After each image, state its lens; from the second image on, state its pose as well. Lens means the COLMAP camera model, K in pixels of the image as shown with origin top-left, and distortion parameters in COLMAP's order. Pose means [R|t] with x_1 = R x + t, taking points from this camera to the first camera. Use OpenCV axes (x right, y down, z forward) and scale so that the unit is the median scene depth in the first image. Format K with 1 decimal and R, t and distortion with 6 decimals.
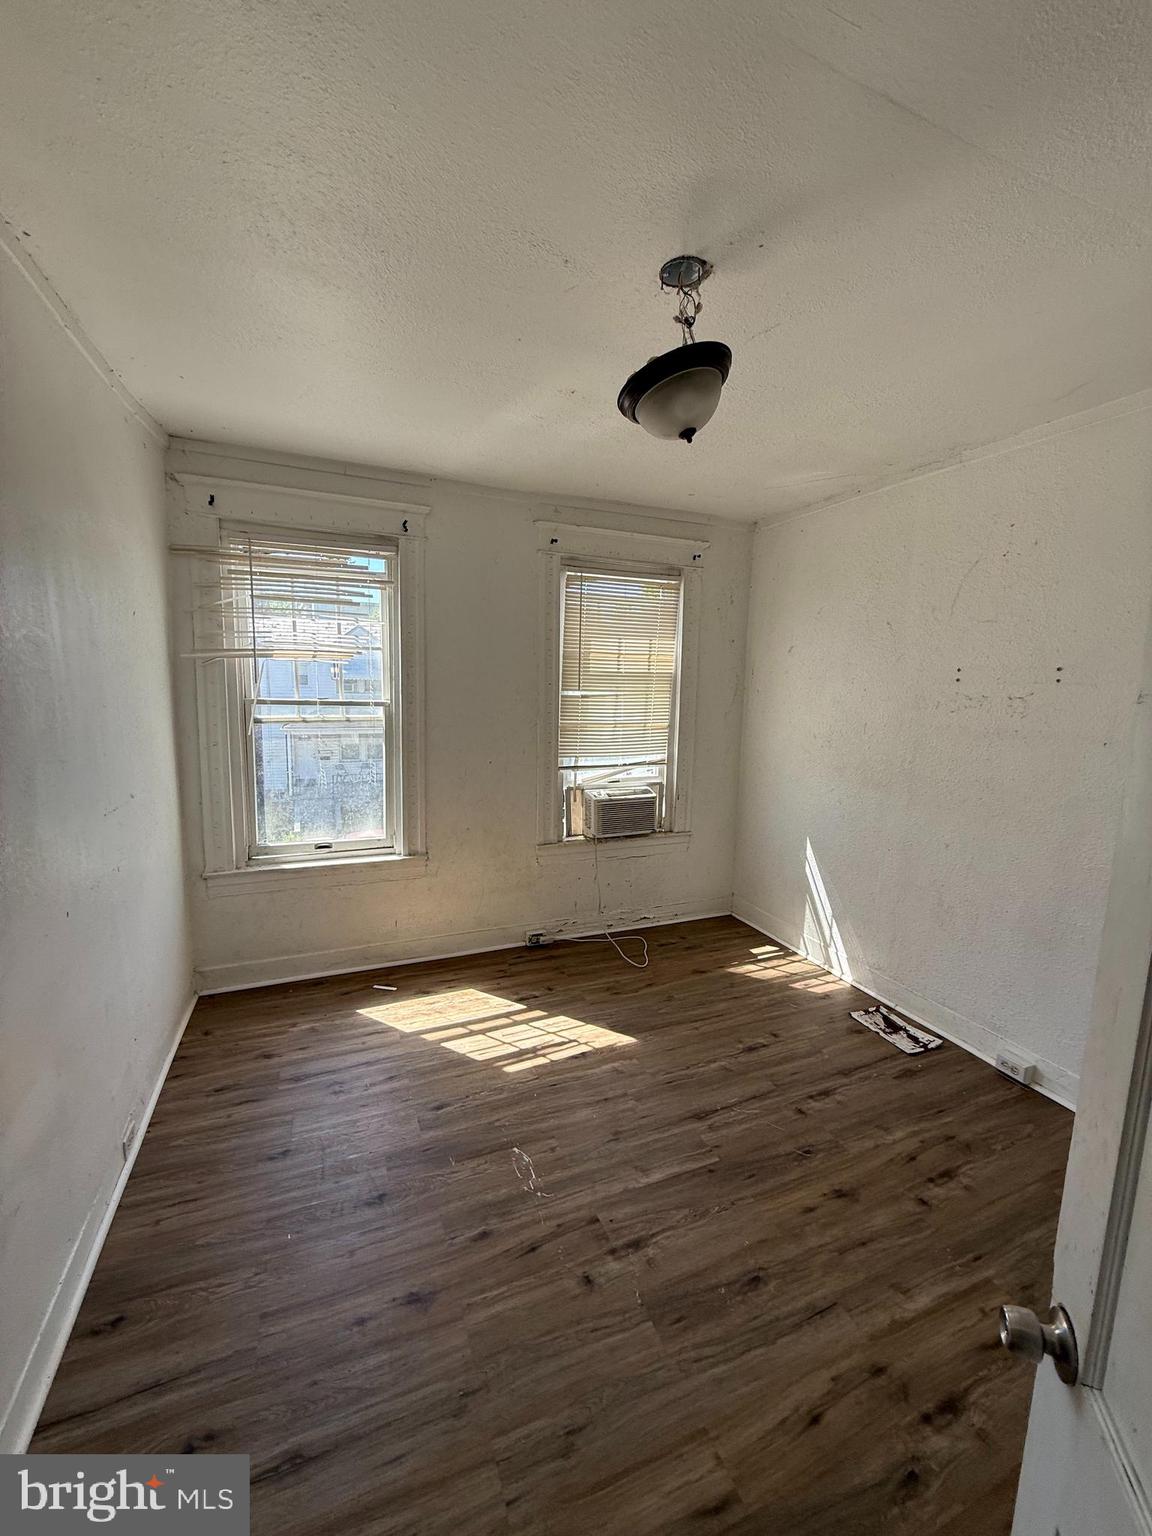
lens RADIAL K [[610.9, 0, 573.8], [0, 610.9, 765.5], [0, 0, 1]] dist [0.000525, -0.000602]
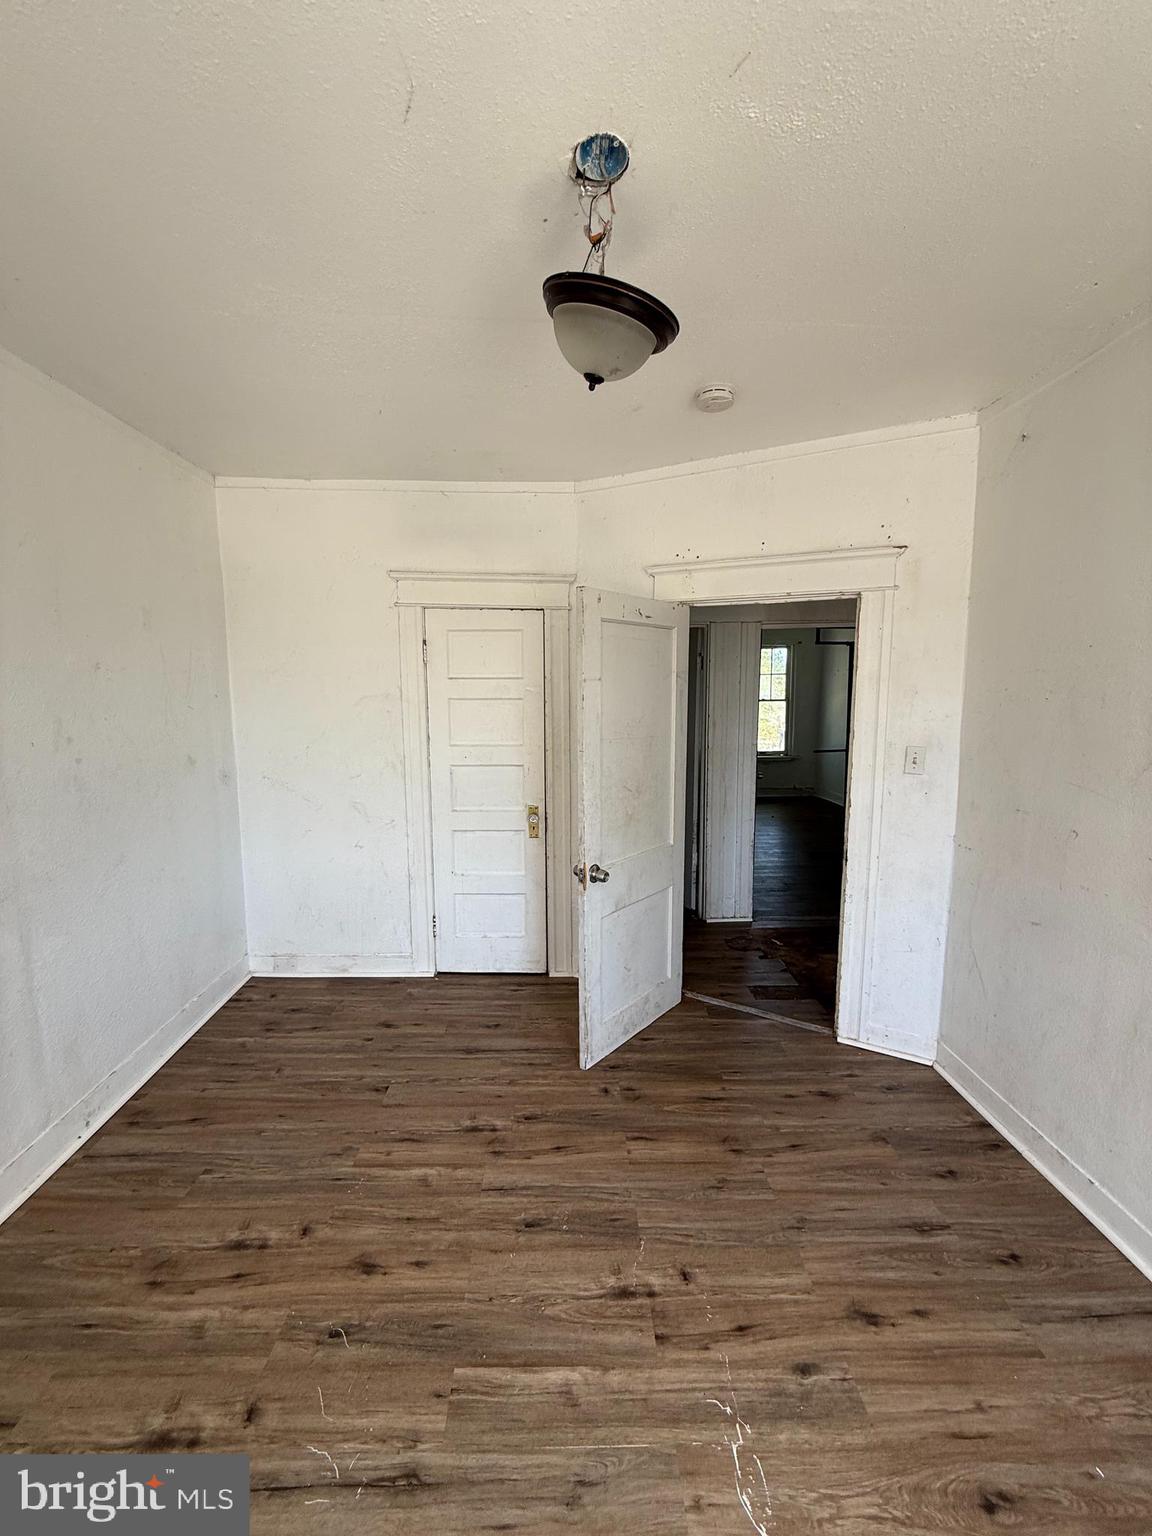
lens RADIAL K [[610.9, 0, 573.8], [0, 610.9, 765.5], [0, 0, 1]] dist [0.000525, -0.000602]
pose [[-0.933059, -0.059927, 0.354696, -0.101640], [0.036771, 0.964972, 0.259764, -0.207461], [-0.357839, 0.255418, -0.898172, 1.604015]]
